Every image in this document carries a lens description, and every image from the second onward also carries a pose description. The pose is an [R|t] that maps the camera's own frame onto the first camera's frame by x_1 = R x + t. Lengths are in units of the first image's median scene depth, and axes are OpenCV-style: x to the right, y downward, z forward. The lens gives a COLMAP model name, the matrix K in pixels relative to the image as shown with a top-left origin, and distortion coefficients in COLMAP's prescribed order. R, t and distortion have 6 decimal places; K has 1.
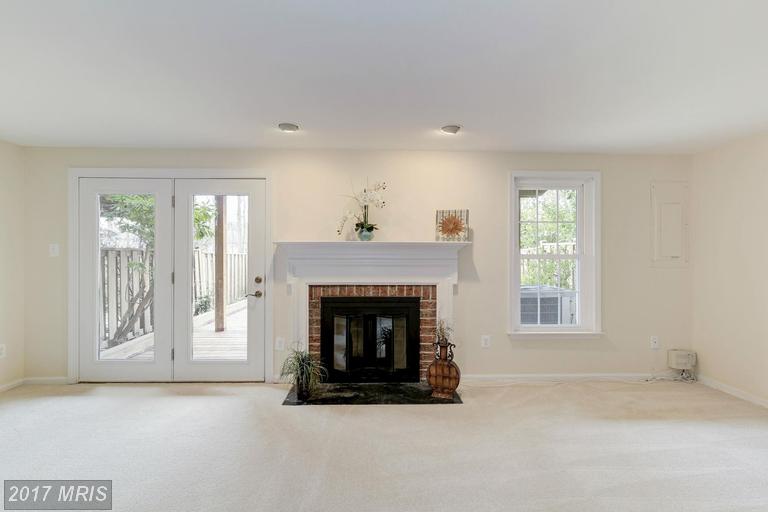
lens RADIAL K [[351.3, 0, 384.0], [0, 351.3, 256.0], [0, 0, 1]] dist [0.000491, 0.000037]
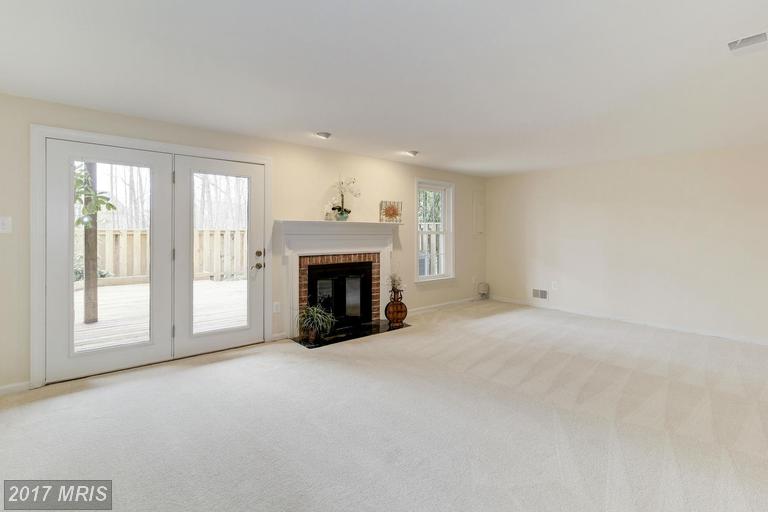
lens RADIAL K [[348.1, 0, 385.4], [0, 348.1, 232.9], [0, 0, 1]] dist [0.000929, 0.000158]
pose [[0.789105, -0.001254, 0.614257, -0.718066], [0.000368, 0.999999, 0.001568, 0.000410], [-0.614258, -0.001011, 0.789105, -0.137597]]
